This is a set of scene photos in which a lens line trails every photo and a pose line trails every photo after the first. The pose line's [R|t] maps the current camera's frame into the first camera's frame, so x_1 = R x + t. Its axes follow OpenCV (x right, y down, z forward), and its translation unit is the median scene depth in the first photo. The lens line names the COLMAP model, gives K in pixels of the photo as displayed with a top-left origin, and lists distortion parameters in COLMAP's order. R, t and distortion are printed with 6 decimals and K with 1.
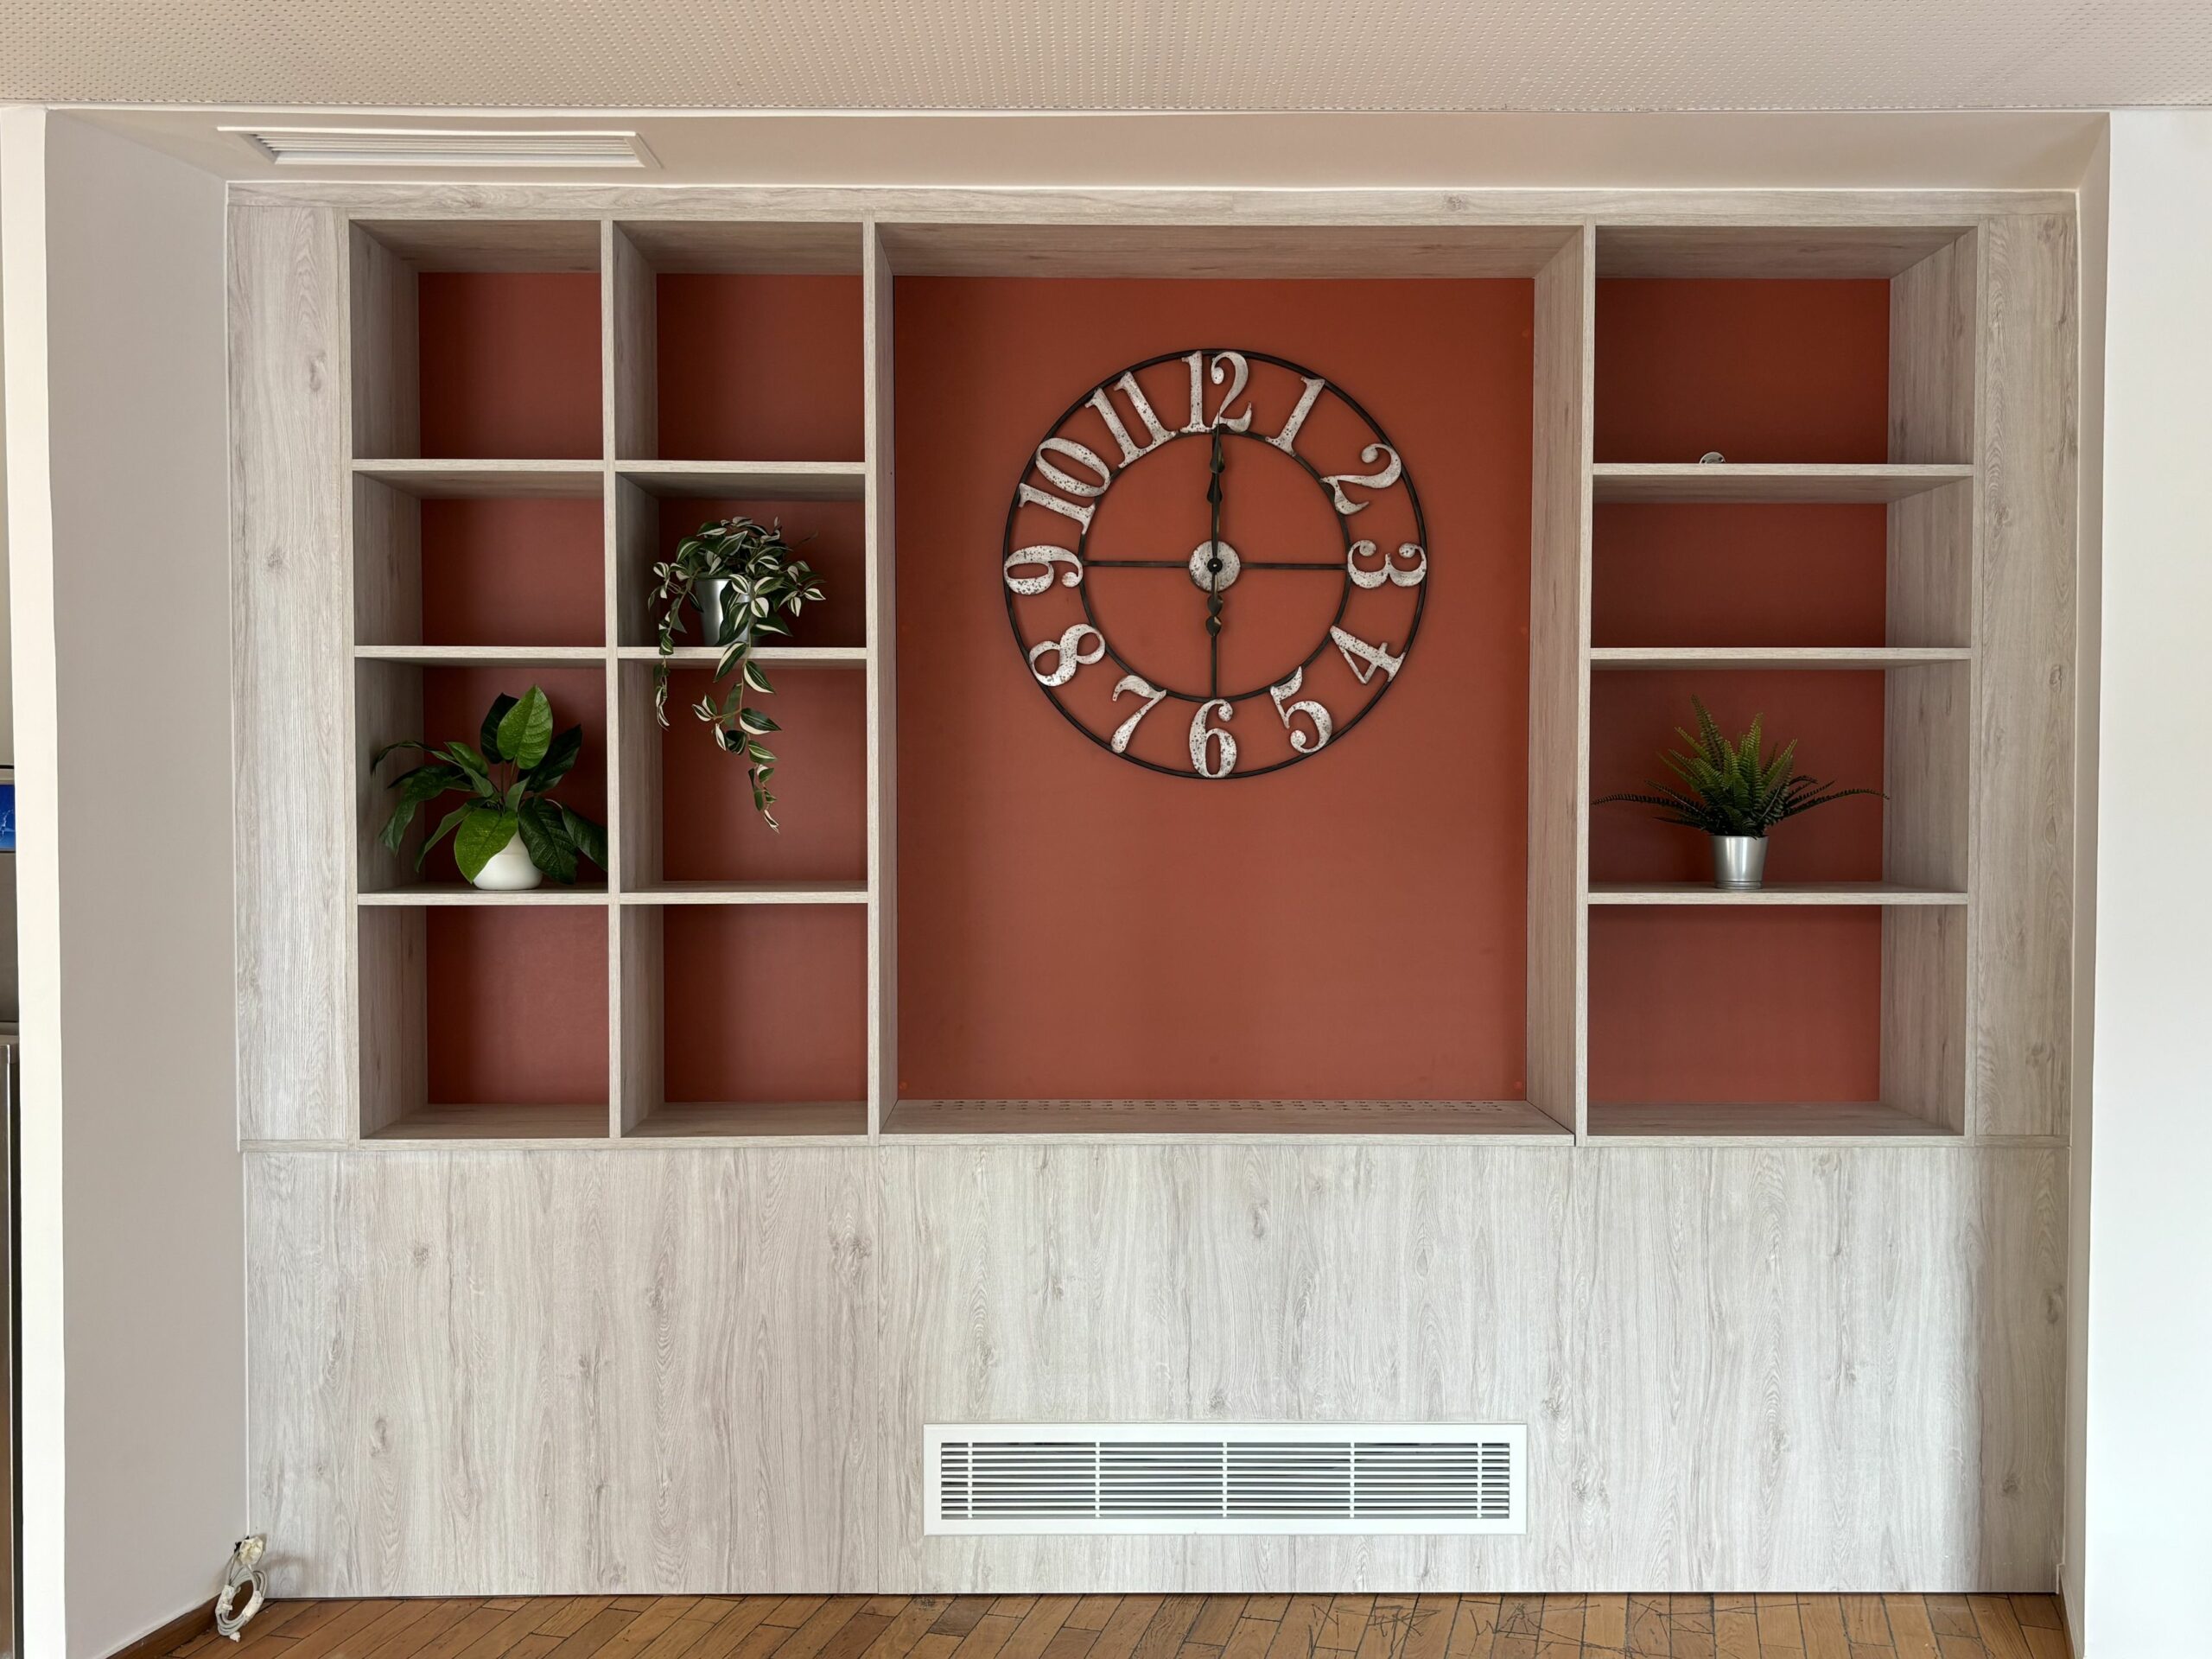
lens RADIAL K [[3579.4, 0, 1074.0], [0, 3579.4, 905.6], [0, 0, 1]] dist [0.097471, 0.000000]
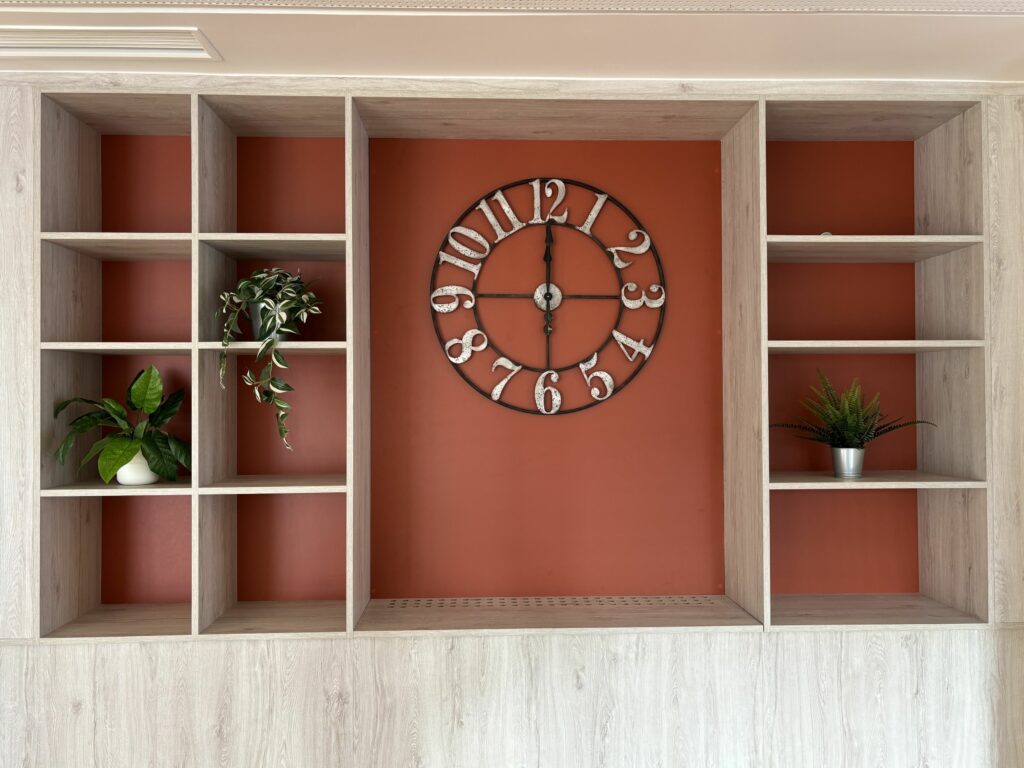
lens RADIAL K [[803.1, 0, 511.9], [0, 803.1, 381.0], [0, 0, 1]] dist [0.006254, 0.009907]
pose [[0.999606, -0.005154, 0.027589, 0.010026], [0.006215, 0.999240, -0.038487, -0.038089], [-0.027369, 0.038643, 0.998878, 0.616114]]
